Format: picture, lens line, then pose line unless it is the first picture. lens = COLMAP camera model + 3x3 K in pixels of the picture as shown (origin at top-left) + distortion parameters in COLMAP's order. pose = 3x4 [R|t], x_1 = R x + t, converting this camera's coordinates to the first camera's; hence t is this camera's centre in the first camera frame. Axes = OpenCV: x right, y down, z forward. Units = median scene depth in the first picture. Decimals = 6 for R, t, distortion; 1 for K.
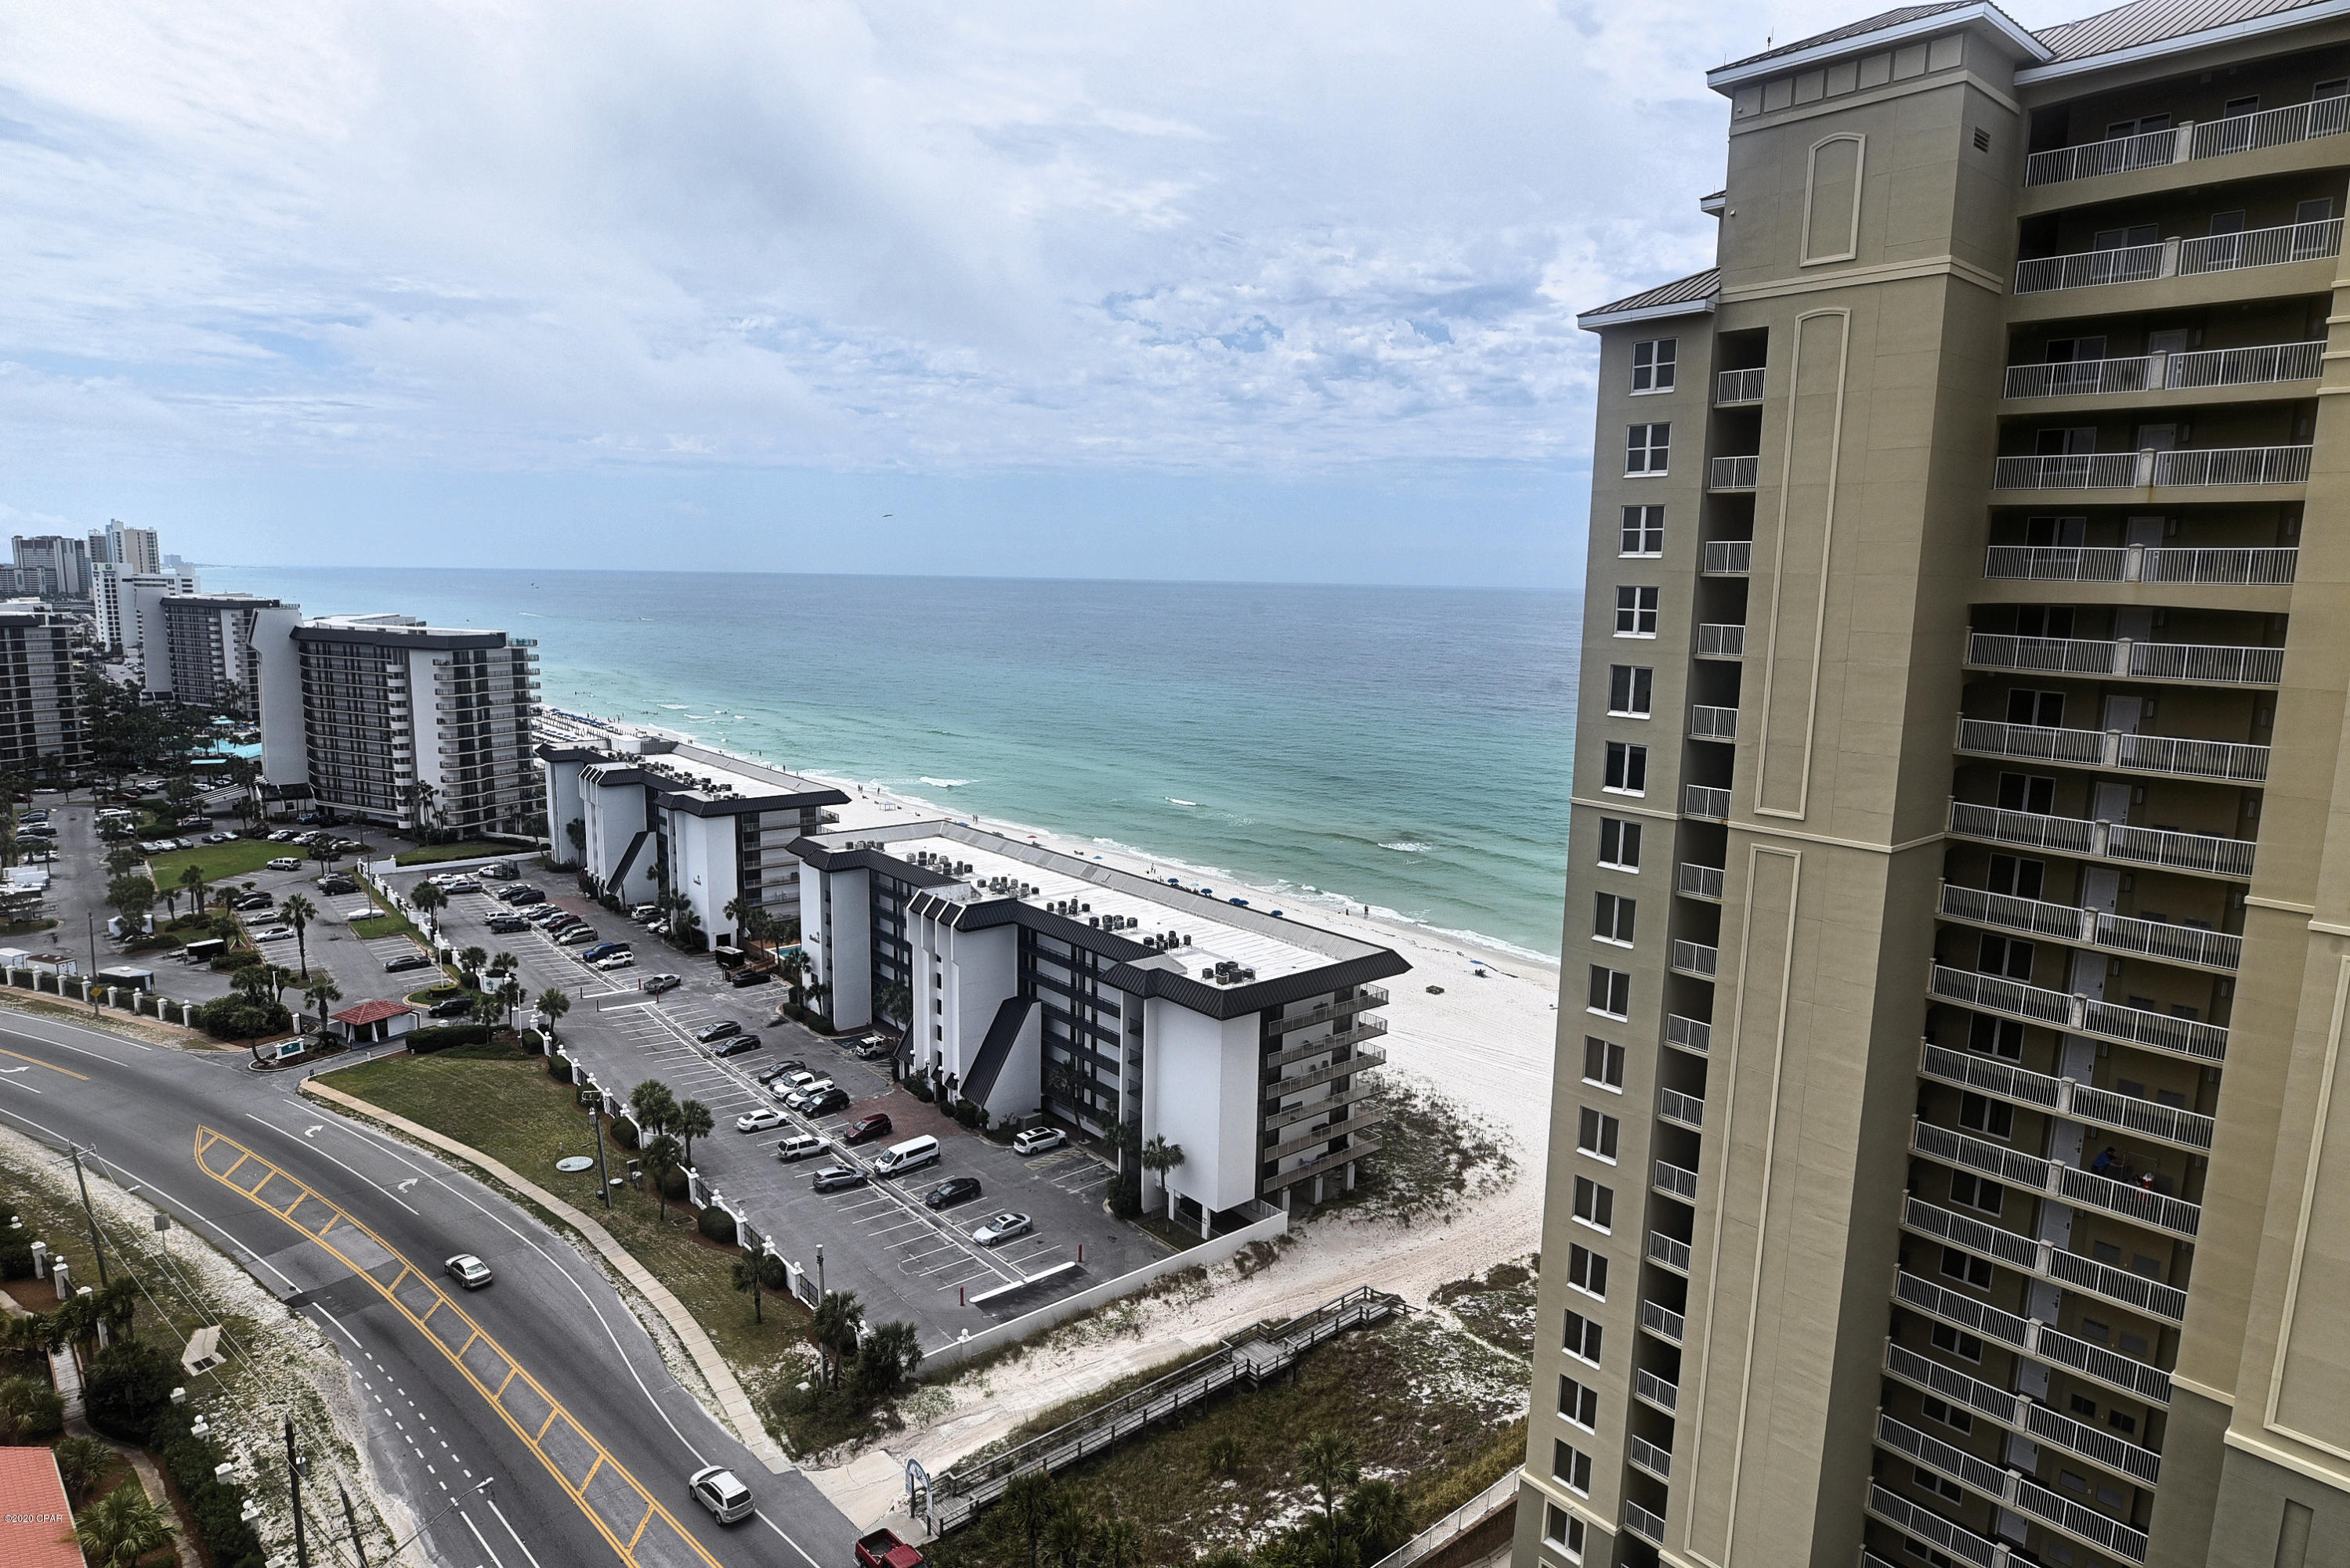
lens RADIAL K [[1351.6, 0, 1182.5], [0, 1351.6, 787.9], [0, 0, 1]] dist [-0.022727, 0.000204]
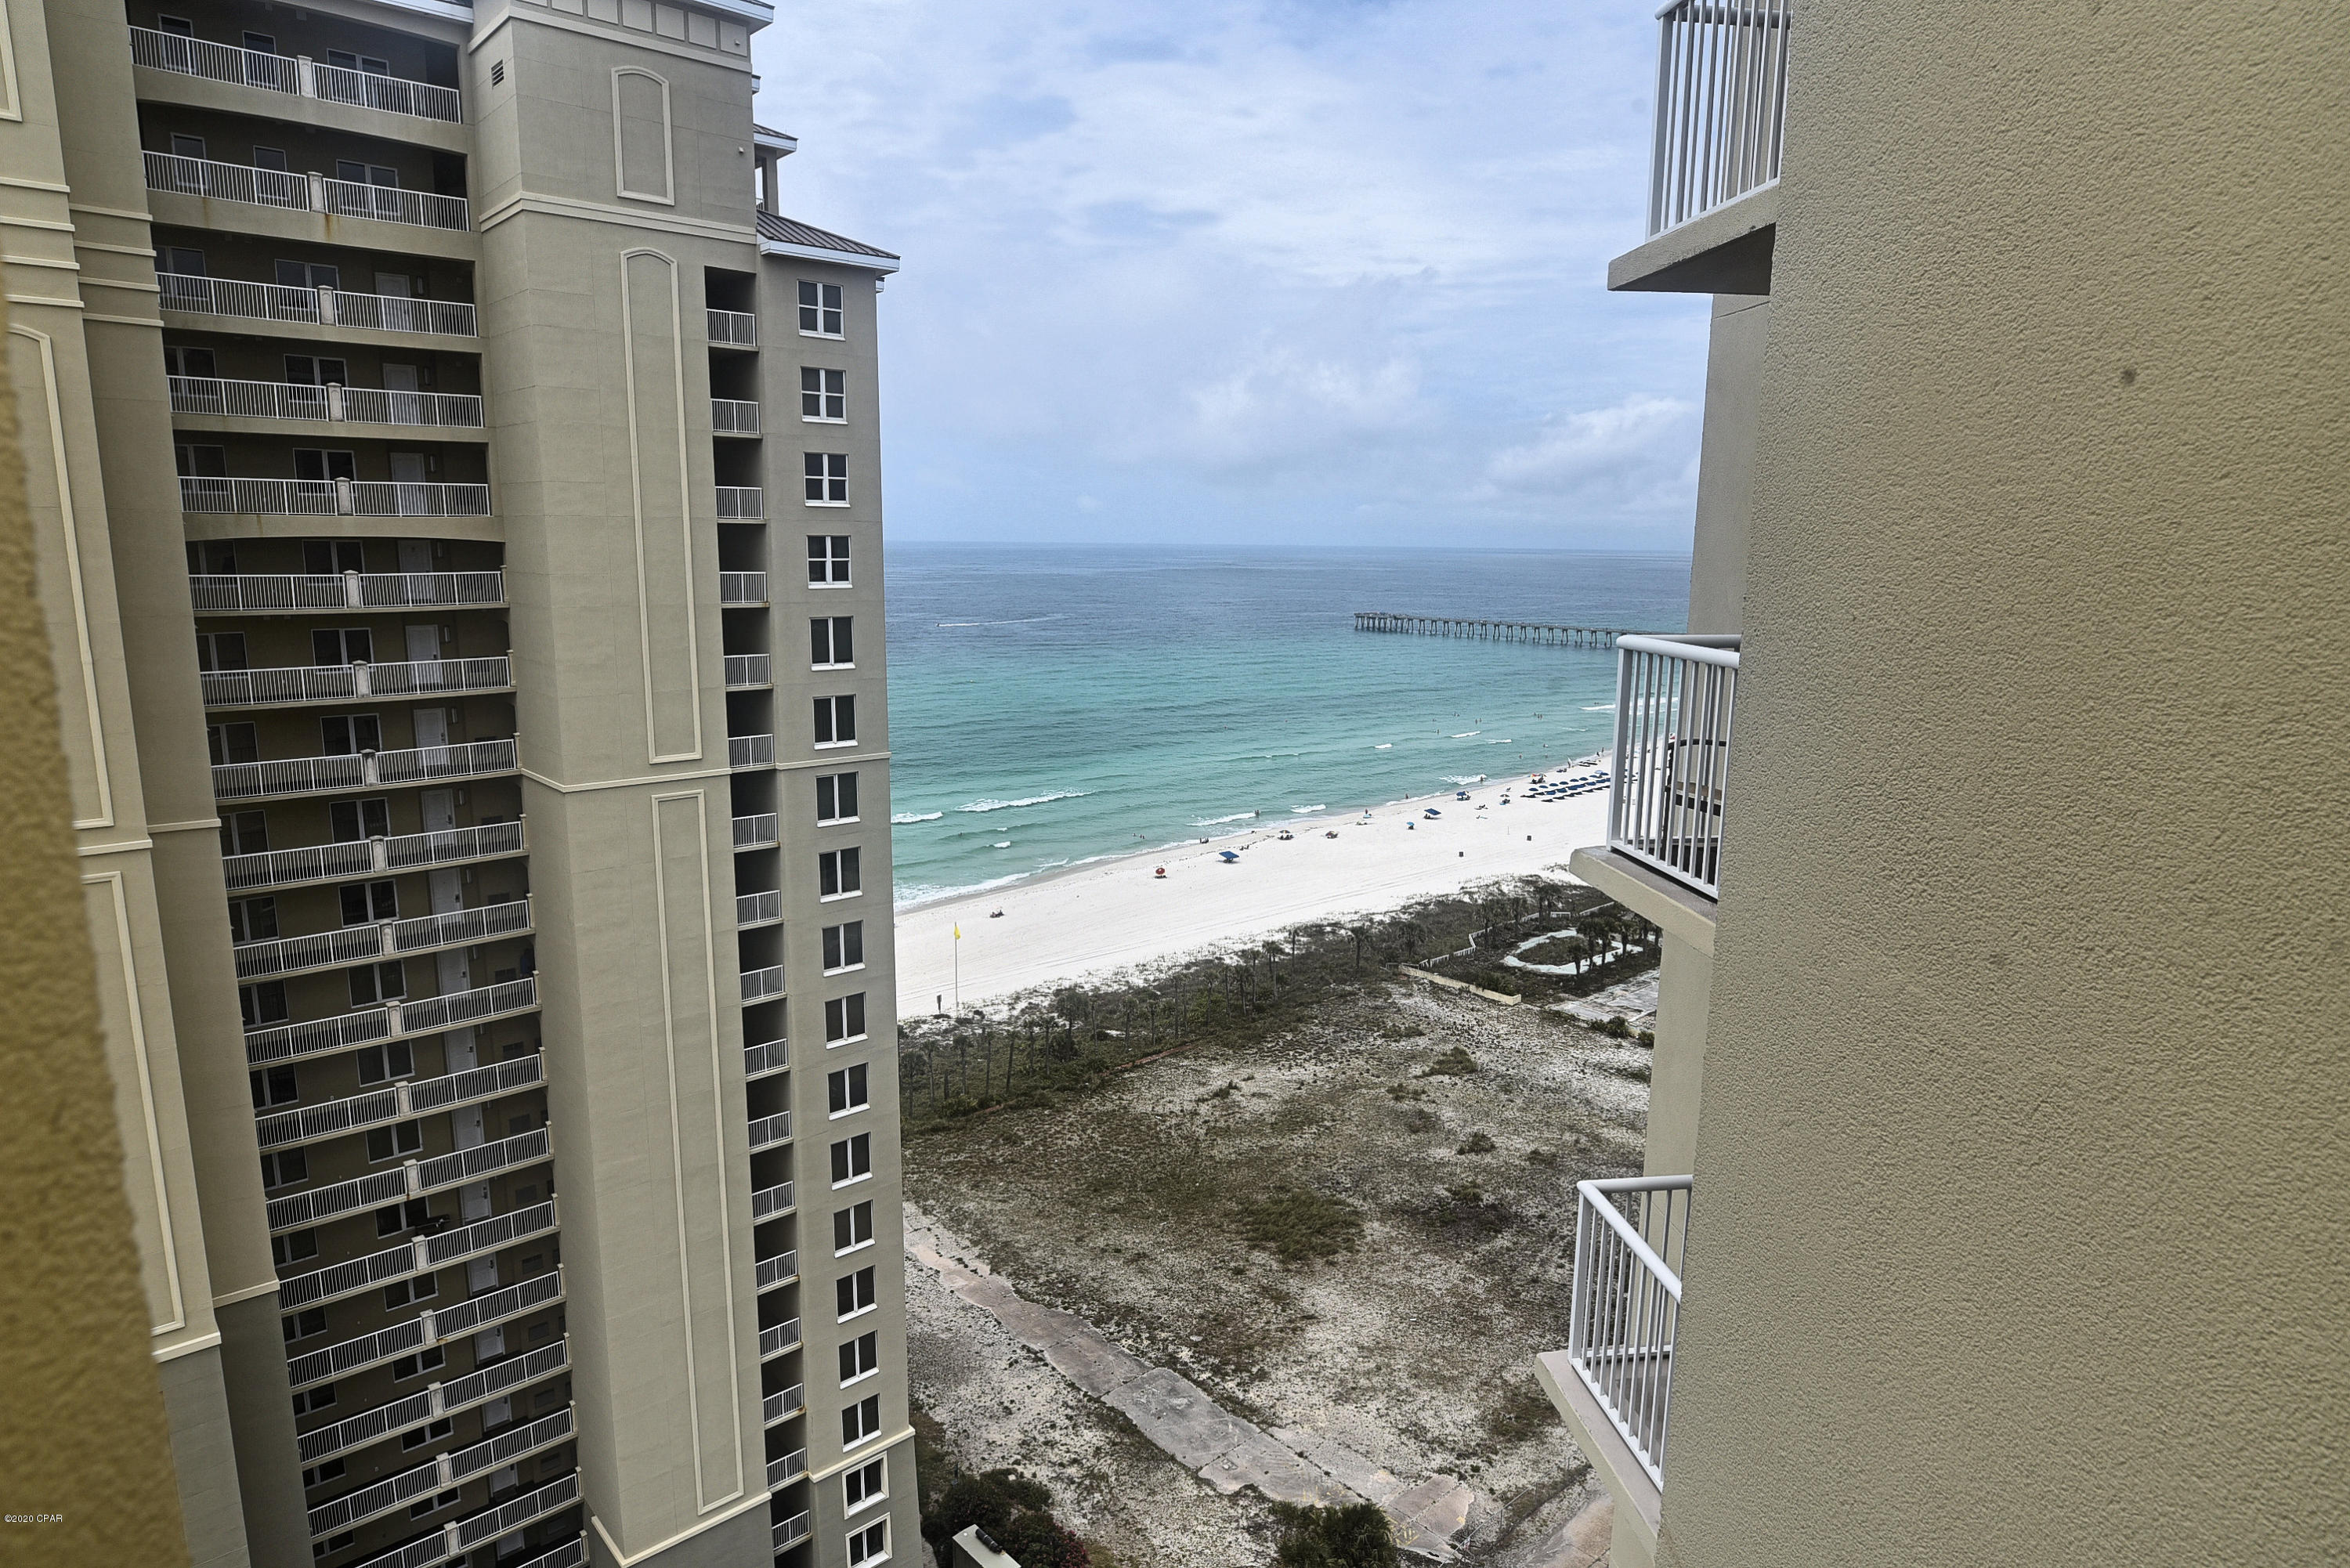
lens RADIAL K [[1351.6, 0, 1182.5], [0, 1351.6, 787.9], [0, 0, 1]] dist [-0.022727, 0.000204]
pose [[-0.026315, -0.201212, 0.979194, -0.653907], [0.142674, 0.968750, 0.202900, -0.130577], [-0.989420, 0.145044, 0.003215, 0.749211]]
